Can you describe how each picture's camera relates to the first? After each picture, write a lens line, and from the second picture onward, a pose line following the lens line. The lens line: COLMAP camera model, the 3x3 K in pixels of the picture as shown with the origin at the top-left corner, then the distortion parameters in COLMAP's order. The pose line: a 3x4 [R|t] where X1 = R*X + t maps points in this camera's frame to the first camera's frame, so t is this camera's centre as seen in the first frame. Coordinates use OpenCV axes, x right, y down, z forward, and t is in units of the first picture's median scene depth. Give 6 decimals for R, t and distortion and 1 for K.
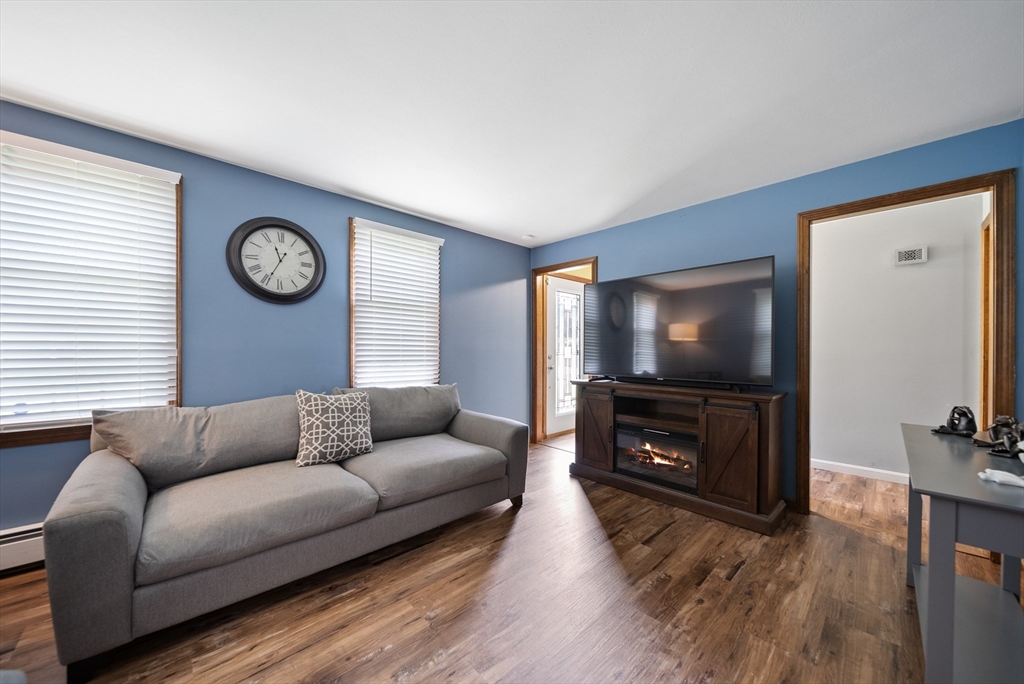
lens RADIAL K [[363.7, 0, 515.9], [0, 363.7, 346.3], [0, 0, 1]] dist [-0.004922, -0.000190]
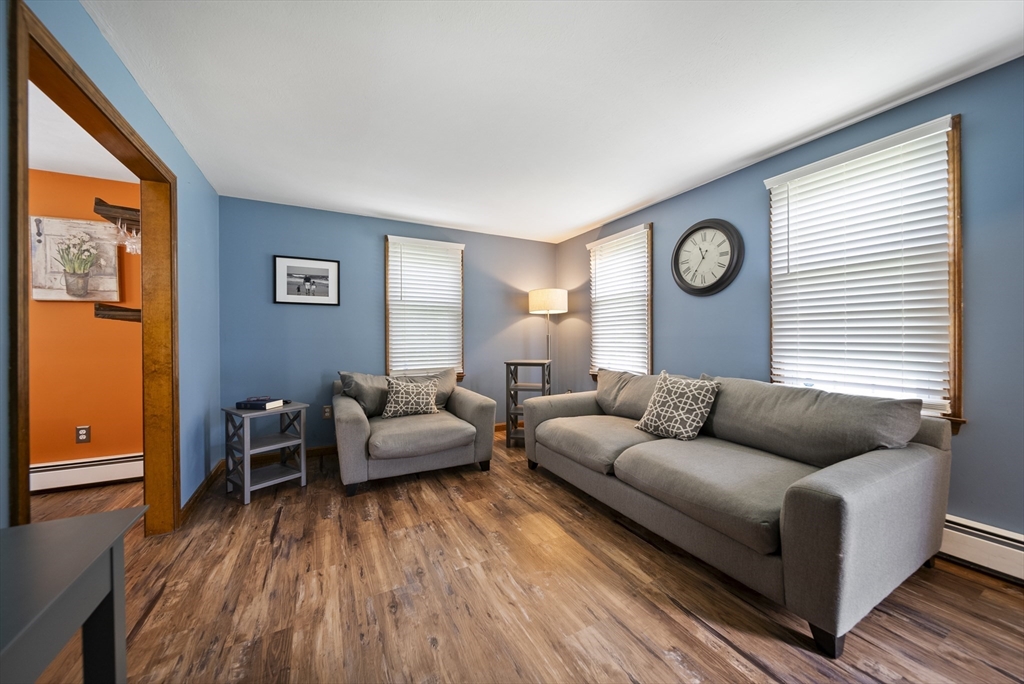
lens RADIAL K [[363.7, 0, 516.3], [0, 363.7, 340.6], [0, 0, 1]] dist [-0.004922, -0.000190]
pose [[-0.274683, 0.002846, -0.961531, 0.717500], [0.013427, 0.999909, -0.000877, 0.017598], [0.961441, -0.013152, -0.274696, 0.899711]]
